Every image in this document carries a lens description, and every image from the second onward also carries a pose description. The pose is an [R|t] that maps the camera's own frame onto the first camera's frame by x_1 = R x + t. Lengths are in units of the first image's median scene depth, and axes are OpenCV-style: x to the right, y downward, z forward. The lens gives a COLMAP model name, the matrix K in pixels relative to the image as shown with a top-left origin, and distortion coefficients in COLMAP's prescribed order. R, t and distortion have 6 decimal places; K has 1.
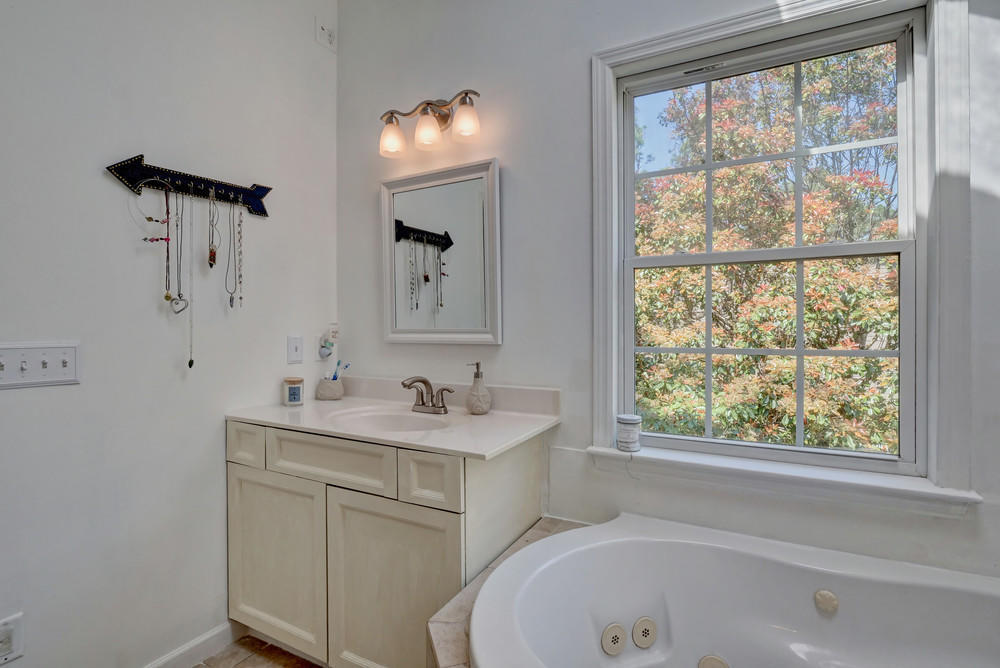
lens RADIAL K [[488.7, 0, 498.7], [0, 488.7, 325.0], [0, 0, 1]] dist [-0.014657, -0.000158]
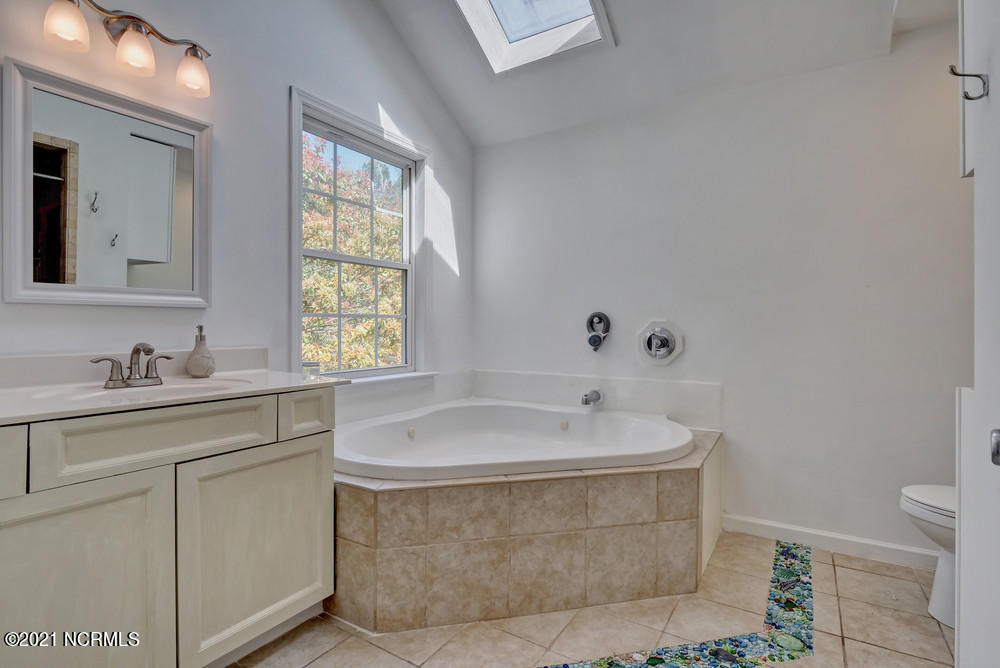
lens RADIAL K [[488.7, 0, 499.0], [0, 488.7, 331.4], [0, 0, 1]] dist [-0.014657, -0.000158]
pose [[0.057181, -0.007288, 0.998337, -1.083516], [-0.002012, 0.999970, 0.007415, 0.087522], [-0.998362, -0.002433, 0.057164, 0.379354]]
